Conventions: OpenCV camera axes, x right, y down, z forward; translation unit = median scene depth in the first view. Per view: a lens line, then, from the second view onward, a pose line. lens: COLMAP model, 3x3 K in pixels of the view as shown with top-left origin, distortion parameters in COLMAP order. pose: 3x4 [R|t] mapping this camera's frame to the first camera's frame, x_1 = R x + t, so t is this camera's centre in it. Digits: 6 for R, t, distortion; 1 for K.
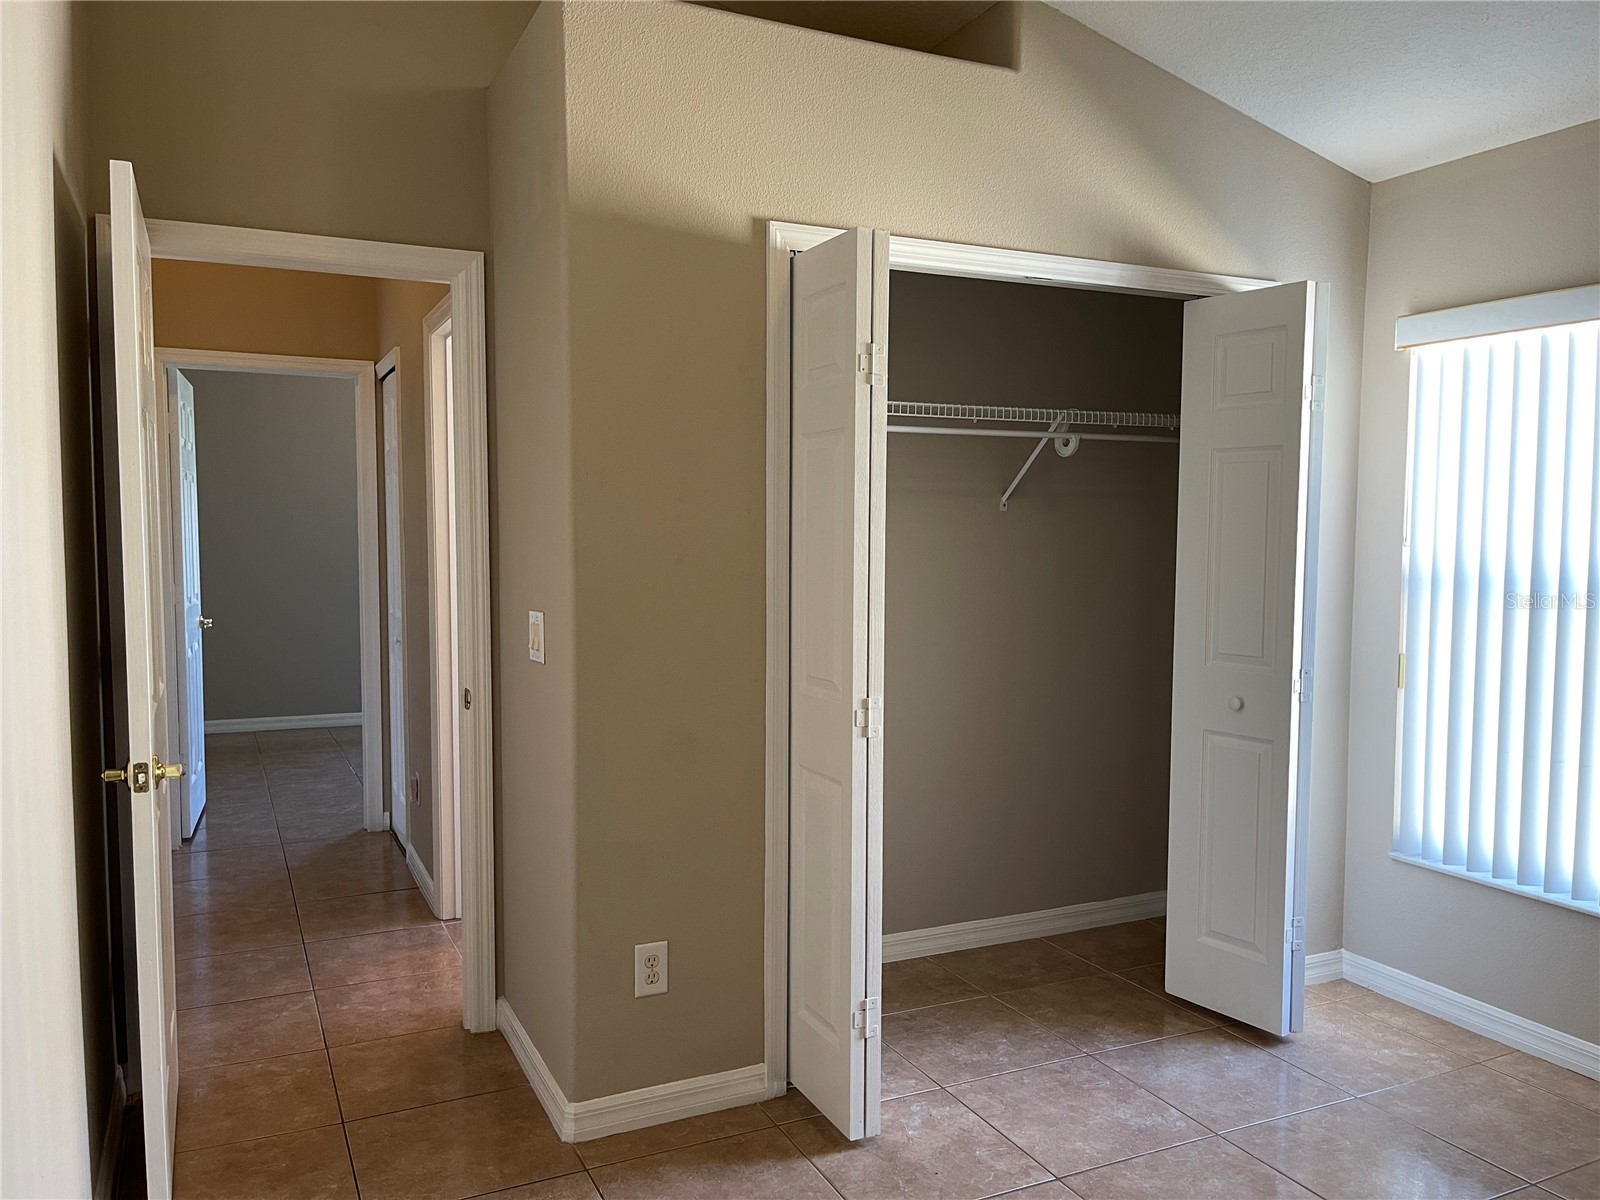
lens RADIAL K [[1206.8, 0, 809.1], [0, 1206.8, 601.5], [0, 0, 1]] dist [0.065535, -0.091340]
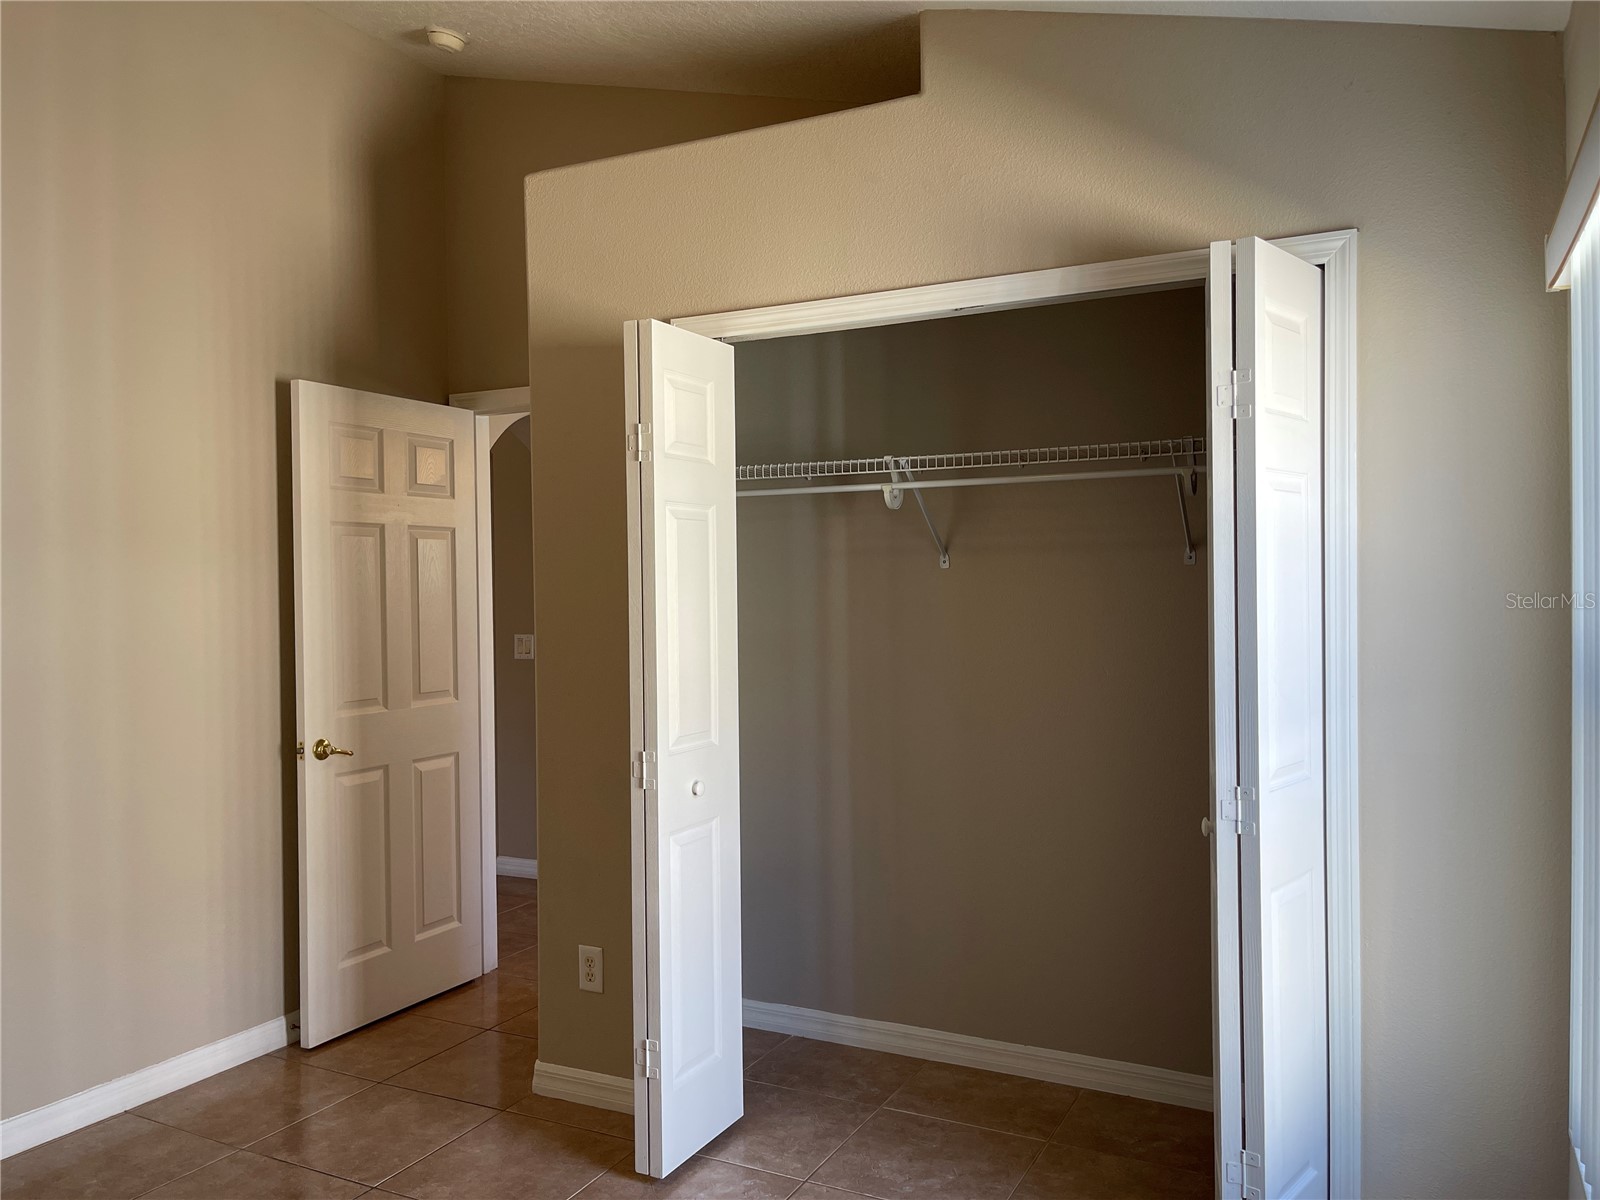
lens RADIAL K [[1206.8, 0, 810.7], [0, 1206.8, 594.0], [0, 0, 1]] dist [0.065535, -0.091340]
pose [[0.619961, -0.002710, -0.784628, 0.907778], [-0.039553, 0.998615, -0.034701, -0.024802], [0.783635, 0.052547, 0.618995, 0.417338]]
